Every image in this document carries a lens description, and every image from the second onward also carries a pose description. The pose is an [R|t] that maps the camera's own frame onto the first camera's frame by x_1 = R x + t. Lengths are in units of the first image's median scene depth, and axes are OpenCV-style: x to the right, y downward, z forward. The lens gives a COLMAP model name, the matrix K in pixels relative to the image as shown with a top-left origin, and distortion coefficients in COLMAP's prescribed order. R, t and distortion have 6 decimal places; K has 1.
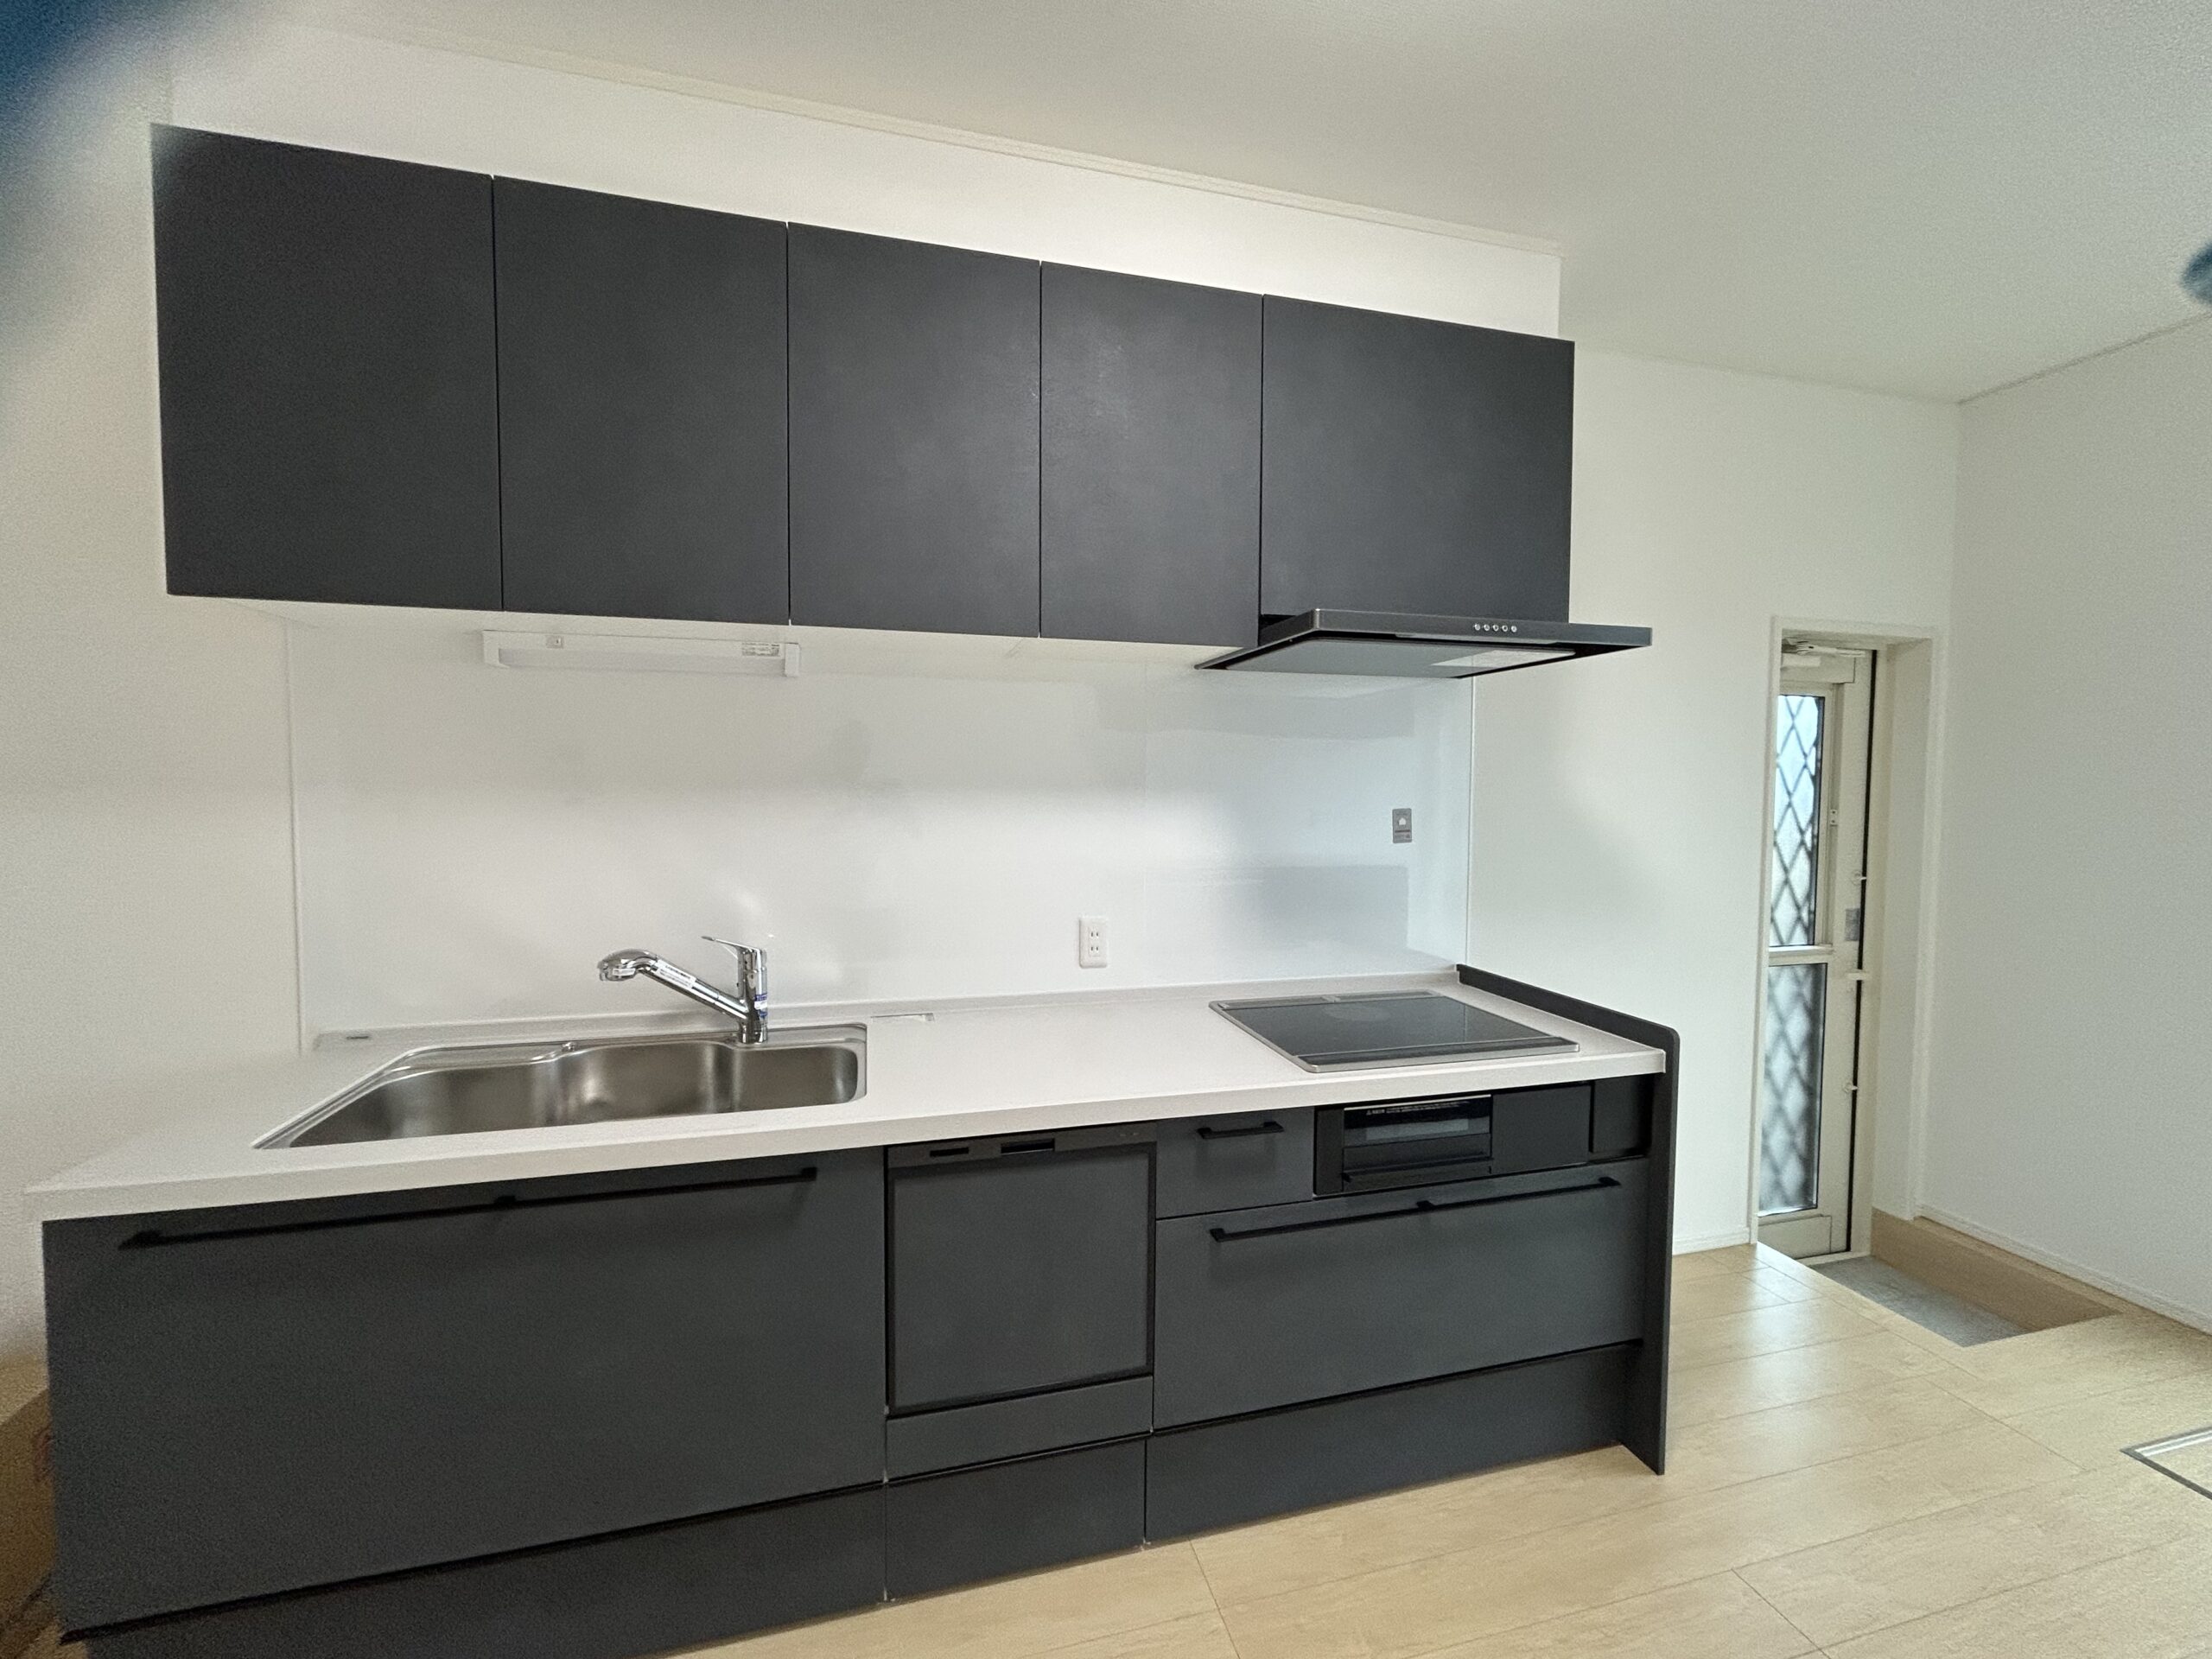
lens RADIAL K [[858.8, 0, 1106.0], [0, 858.8, 829.5], [0, 0, 1]] dist [-0.022486, 0.009934]
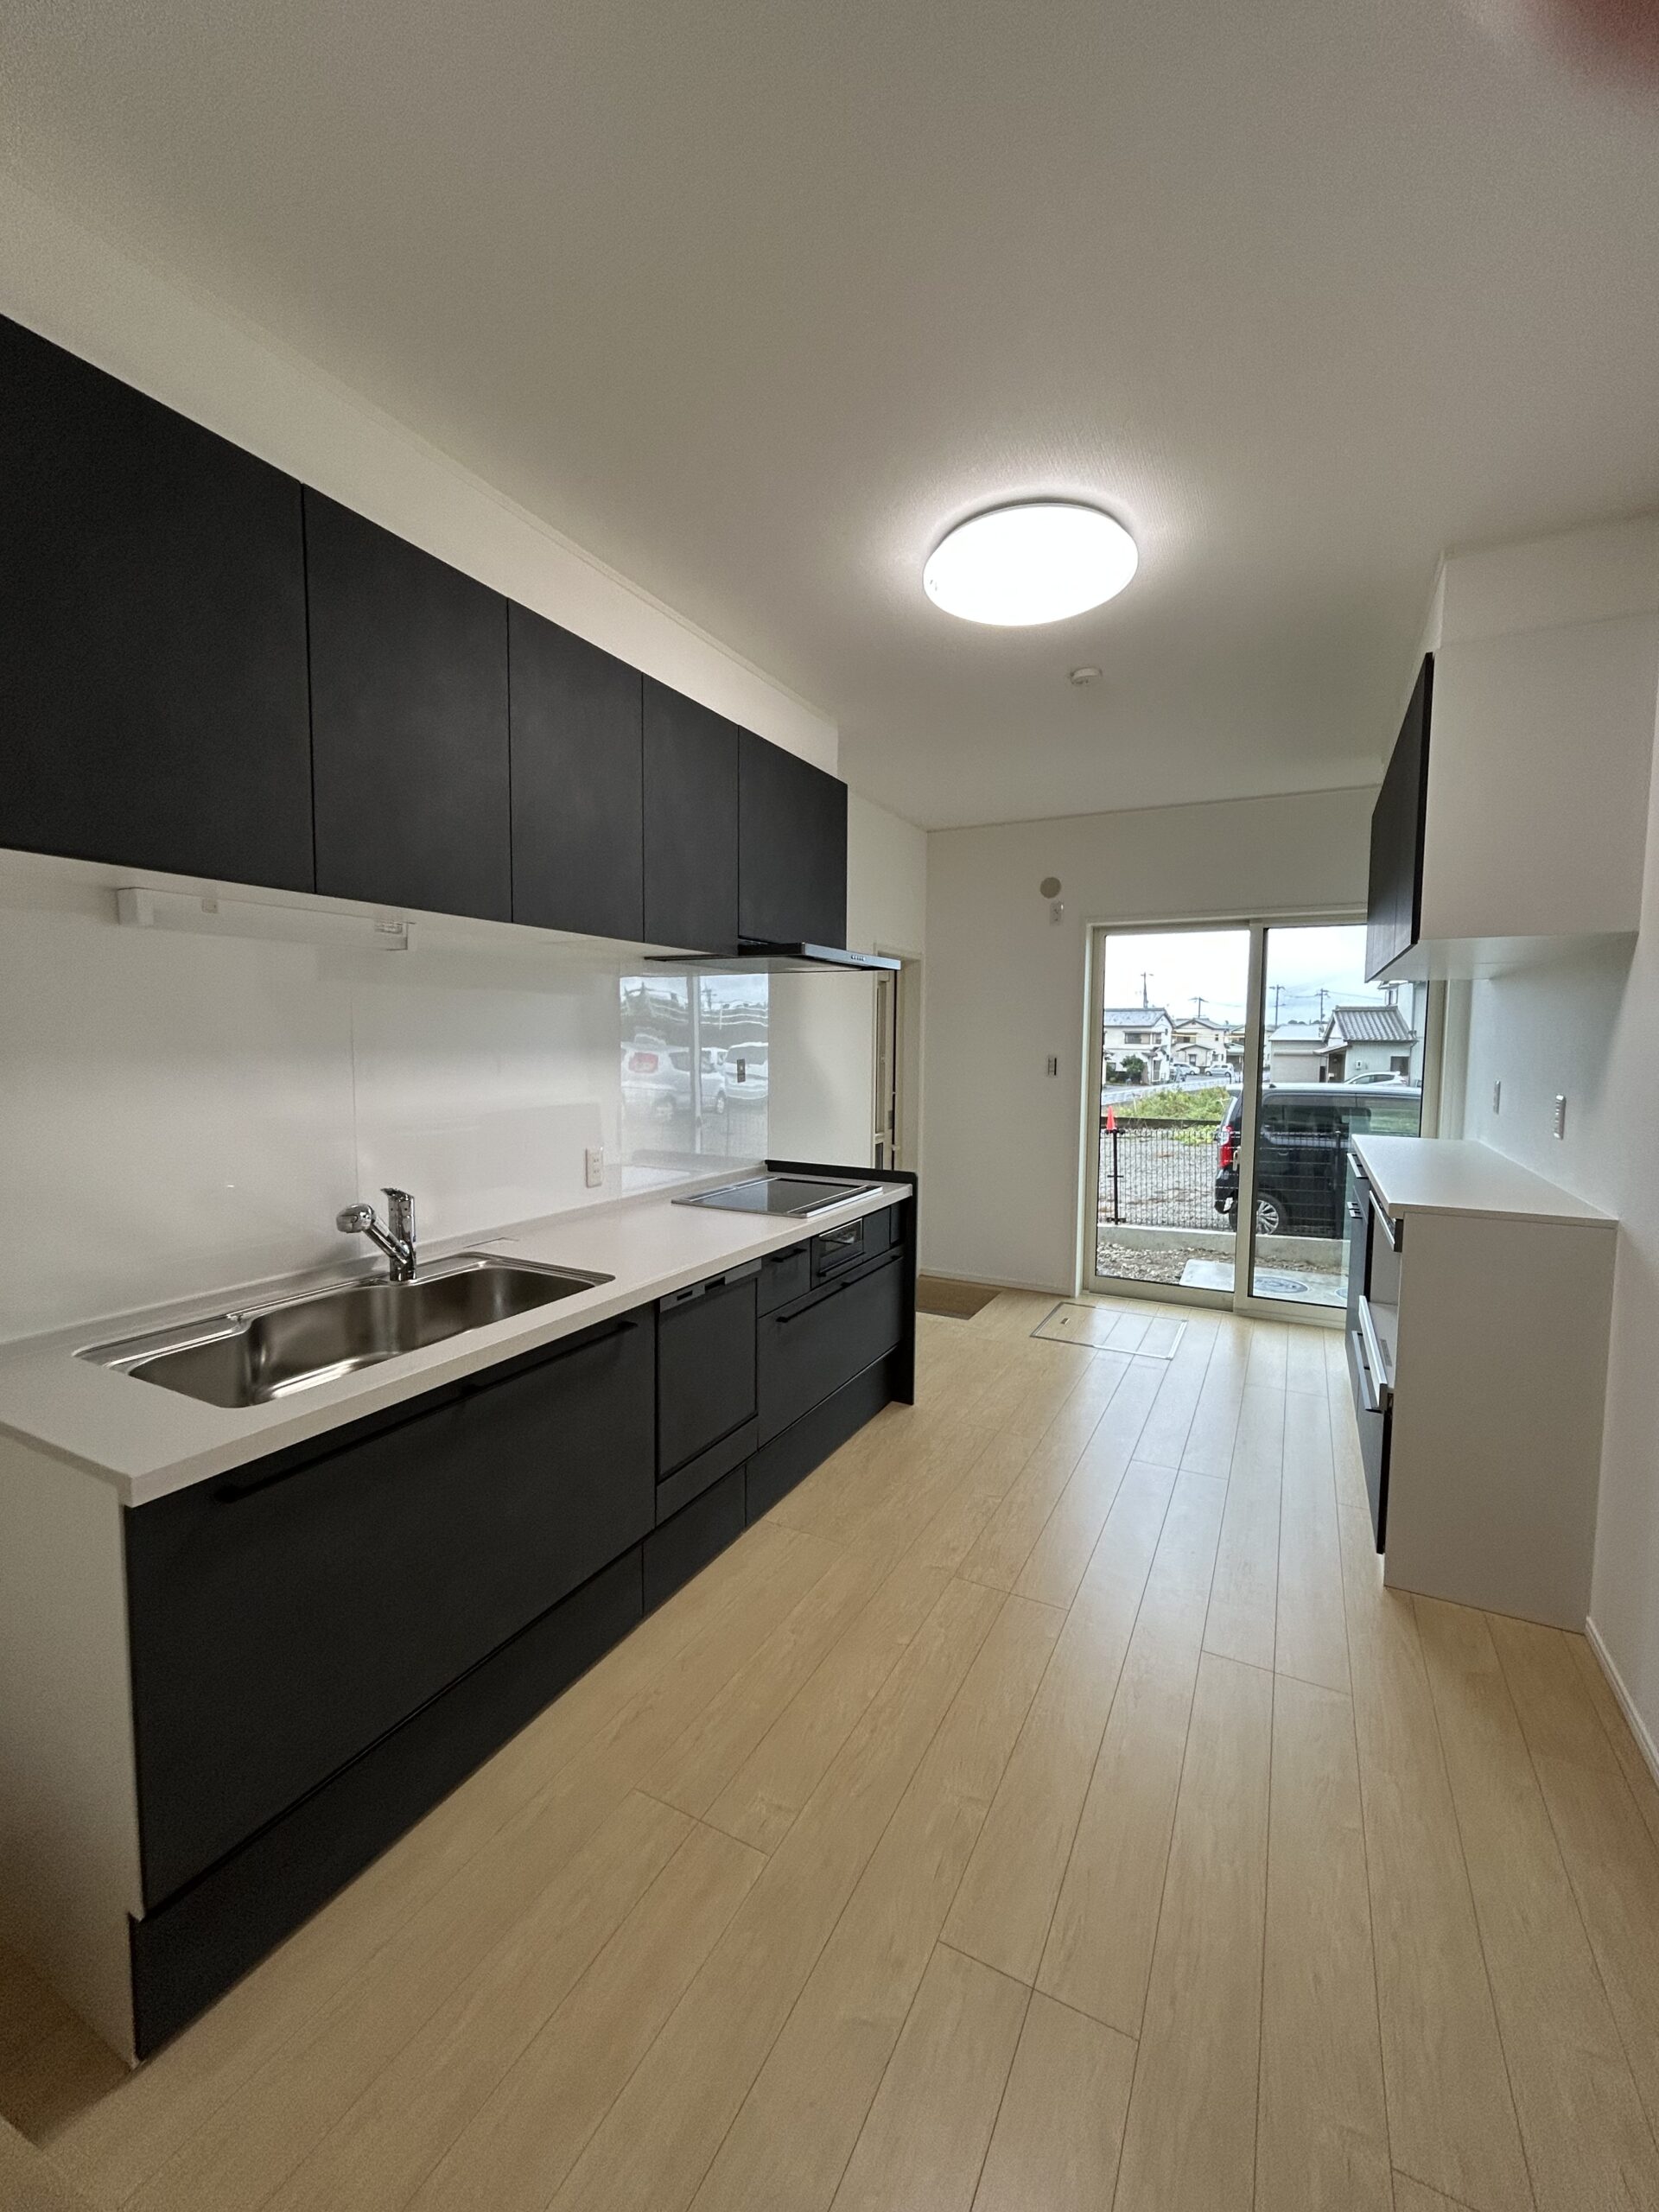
lens RADIAL K [[838.3, 0, 829.5], [0, 838.3, 1106.0], [0, 0, 1]] dist [-0.007659, -0.000091]
pose [[0.685663, -0.058611, 0.725555, -0.829603], [0.027112, 0.998118, 0.055007, -0.025701], [-0.727414, -0.018046, 0.685962, -0.155710]]
